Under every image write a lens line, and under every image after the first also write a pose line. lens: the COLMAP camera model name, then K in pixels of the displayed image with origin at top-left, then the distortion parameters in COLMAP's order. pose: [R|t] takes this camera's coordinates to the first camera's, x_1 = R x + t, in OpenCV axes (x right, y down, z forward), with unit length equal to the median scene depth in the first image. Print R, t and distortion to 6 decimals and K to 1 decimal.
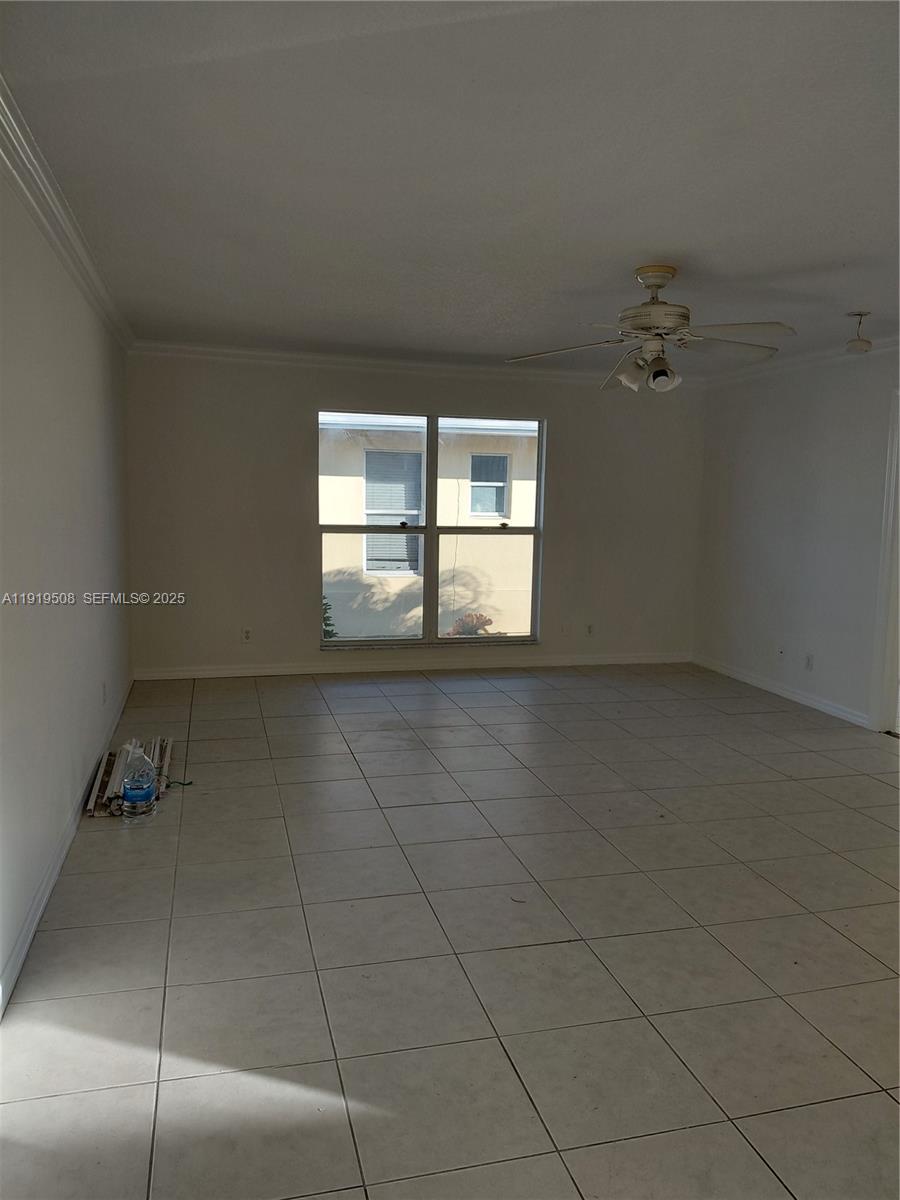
lens RADIAL K [[878.3, 0, 458.5], [0, 878.3, 606.1], [0, 0, 1]] dist [0.141323, -0.281341]
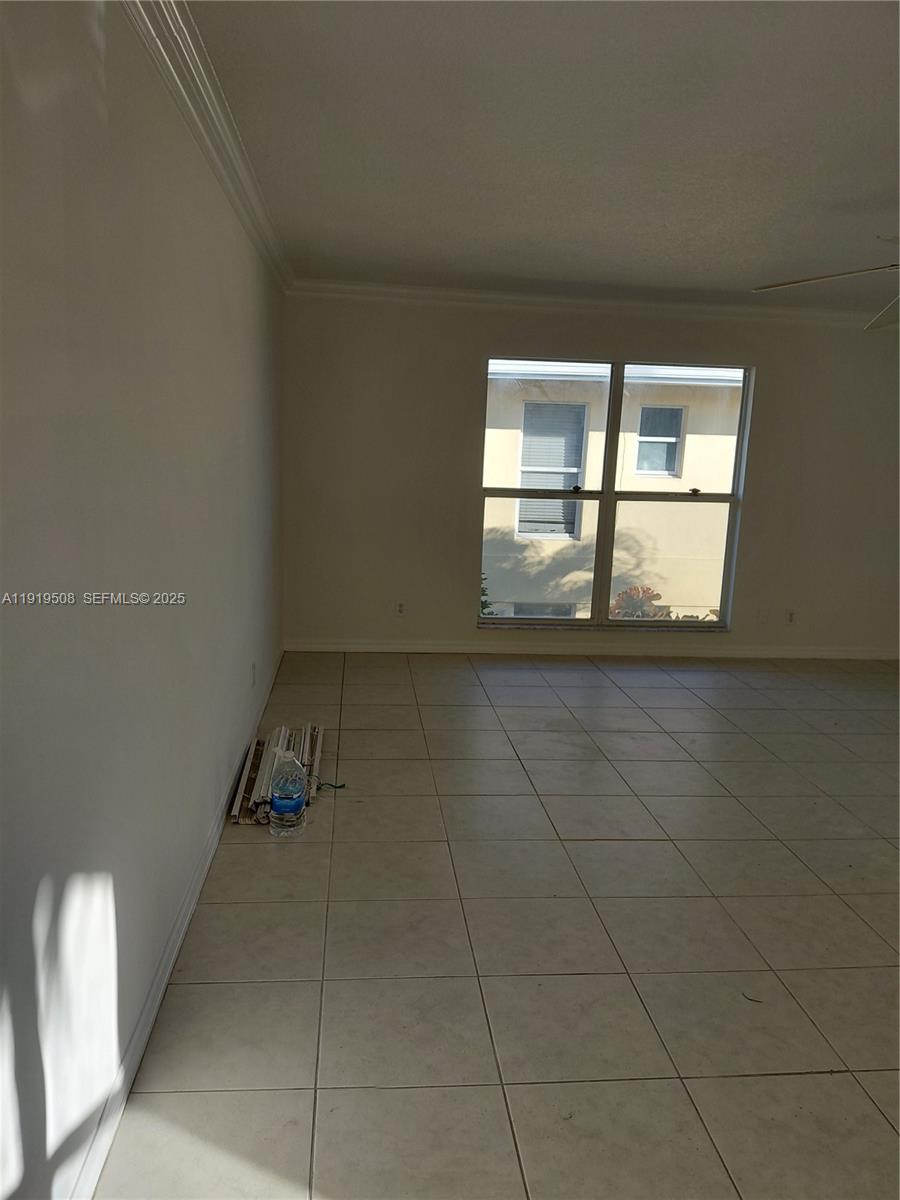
lens RADIAL K [[894.3, 0, 447.1], [0, 894.3, 612.3], [0, 0, 1]] dist [0.143186, -0.300974]
pose [[0.985084, 0.047126, -0.165494, -0.036849], [-0.037630, 0.997485, 0.060056, -0.019692], [0.167908, -0.052933, 0.984381, 0.090957]]
